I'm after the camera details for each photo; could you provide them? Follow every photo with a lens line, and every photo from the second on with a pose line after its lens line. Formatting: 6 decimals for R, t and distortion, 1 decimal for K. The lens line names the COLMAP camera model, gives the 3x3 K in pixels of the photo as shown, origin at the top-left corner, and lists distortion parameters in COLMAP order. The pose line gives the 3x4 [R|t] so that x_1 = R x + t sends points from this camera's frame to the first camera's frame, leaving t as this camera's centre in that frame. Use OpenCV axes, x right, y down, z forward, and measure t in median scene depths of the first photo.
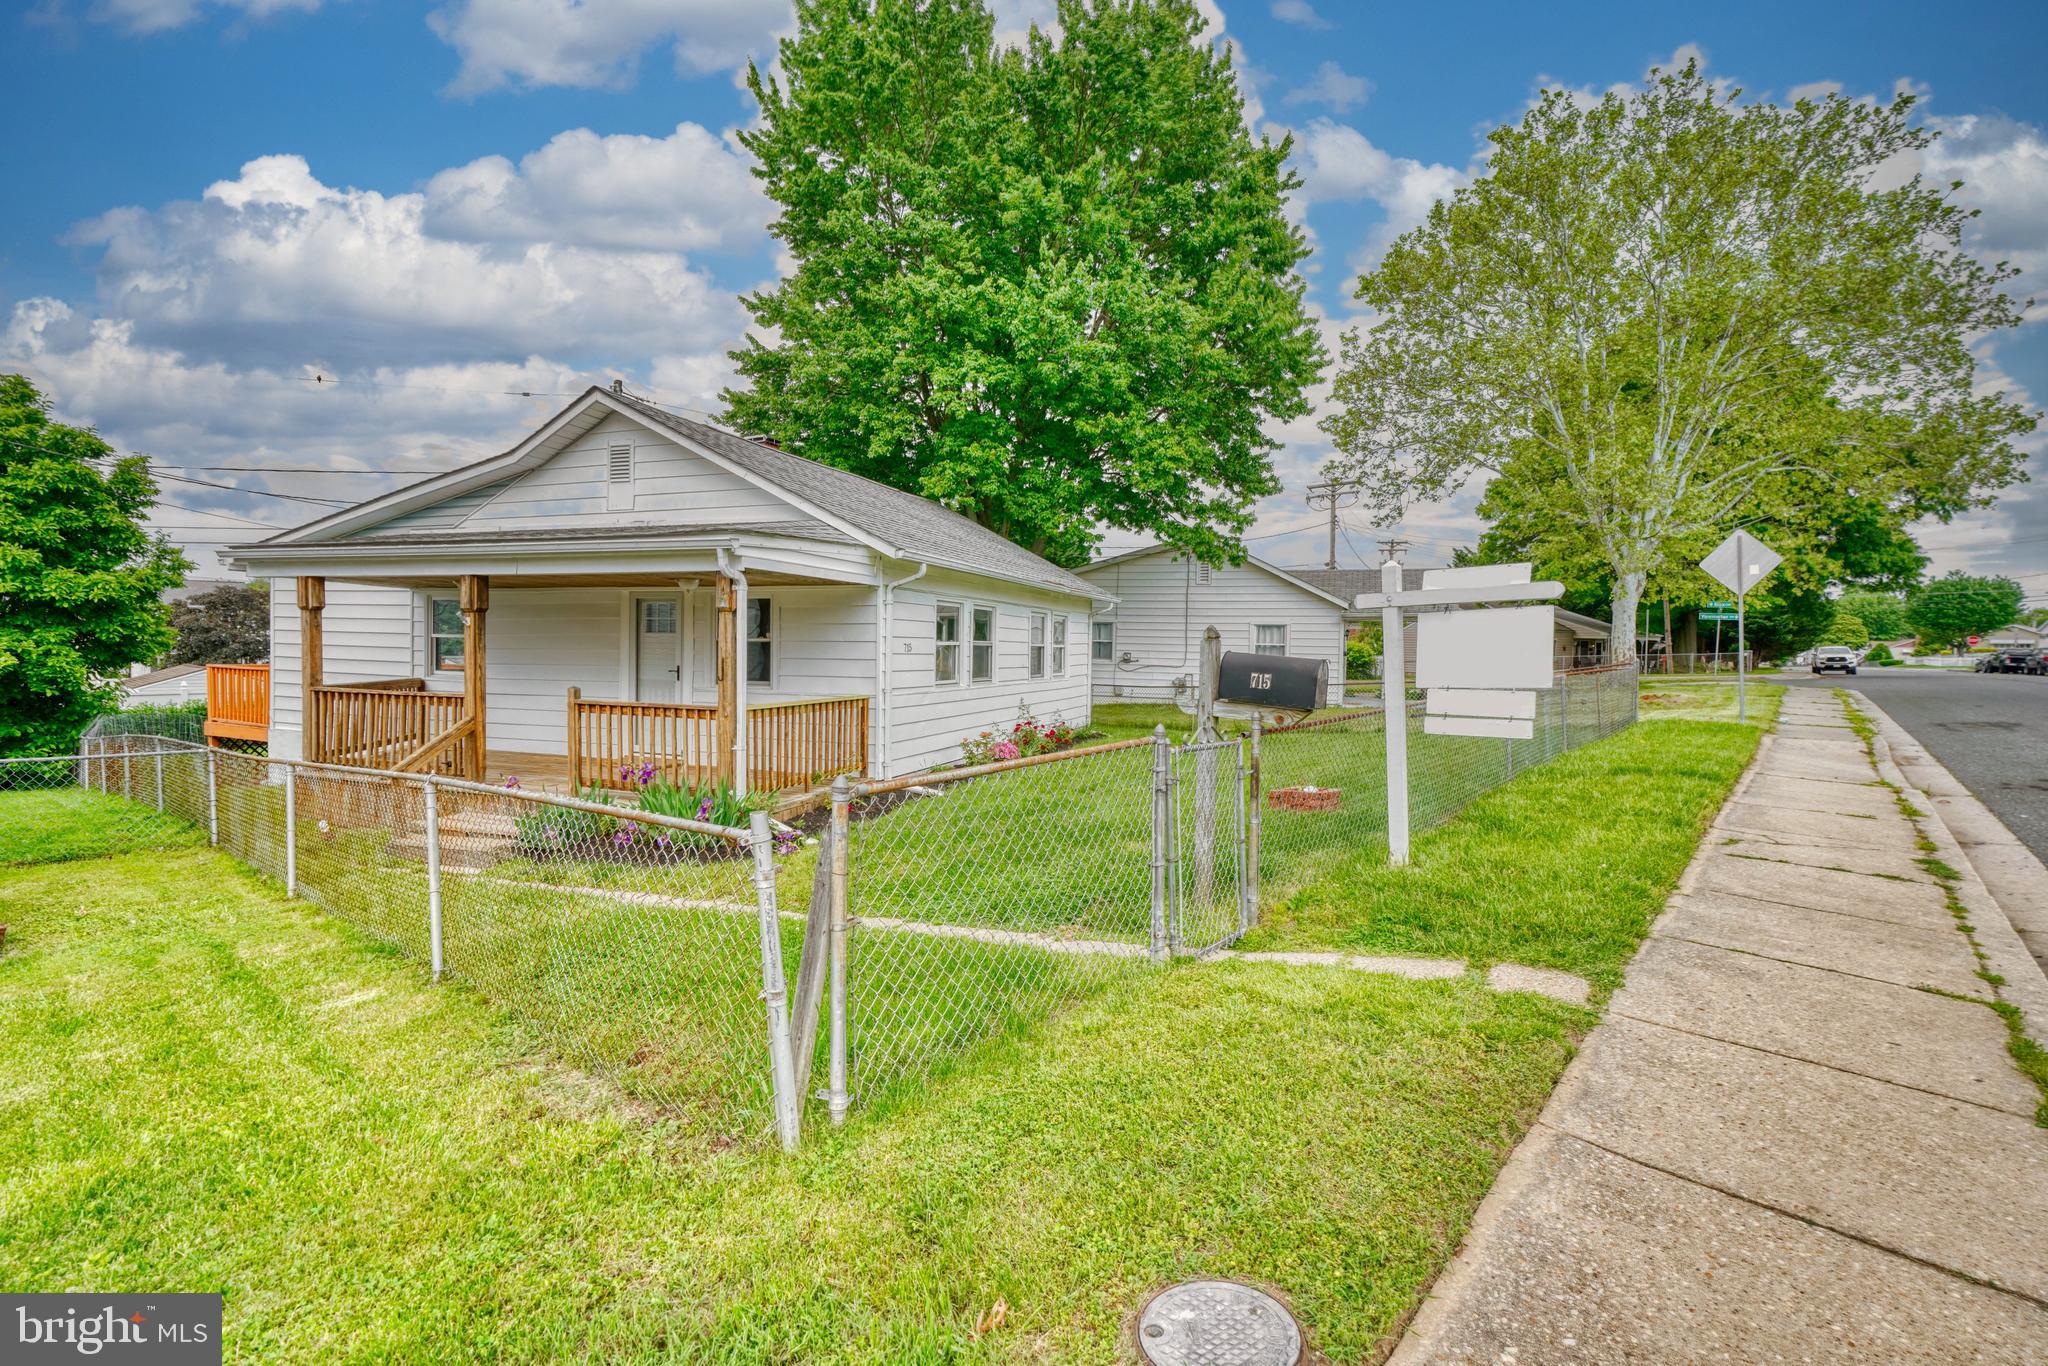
lens RADIAL K [[935.0, 0, 1014.6], [0, 935.0, 688.8], [0, 0, 1]] dist [-0.009111, 0.006382]
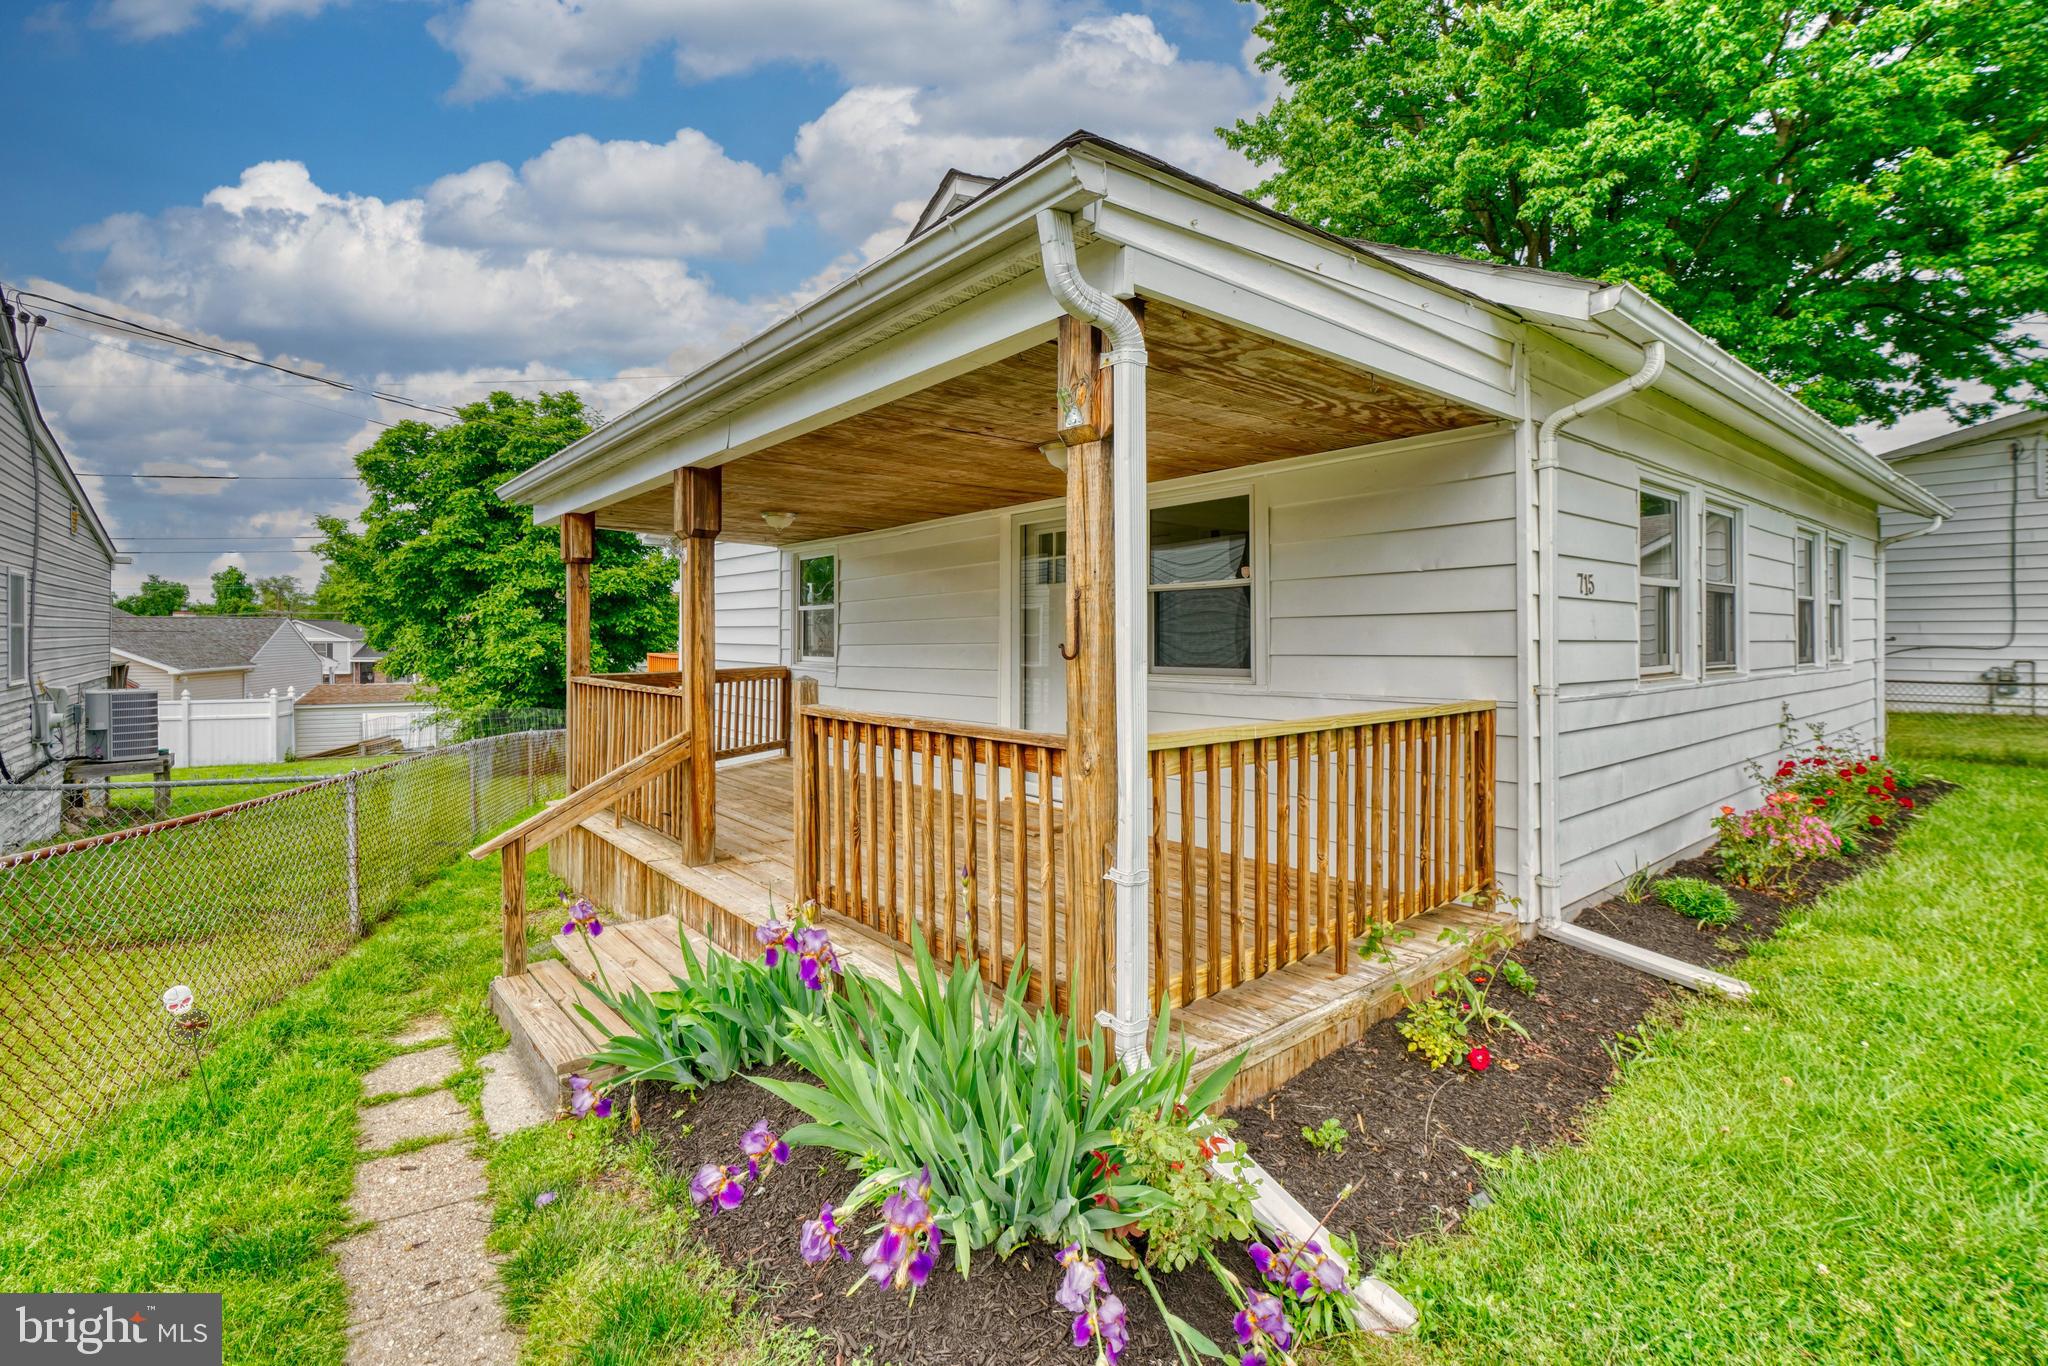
lens RADIAL K [[927.6, 0, 1017.3], [0, 927.6, 630.8], [0, 0, 1]] dist [0.001922, 0.000287]
pose [[0.864648, -0.022836, -0.501859, -0.109319], [-0.005183, 0.998508, -0.054366, -0.000637], [0.502352, 0.049609, 0.863239, 0.458772]]
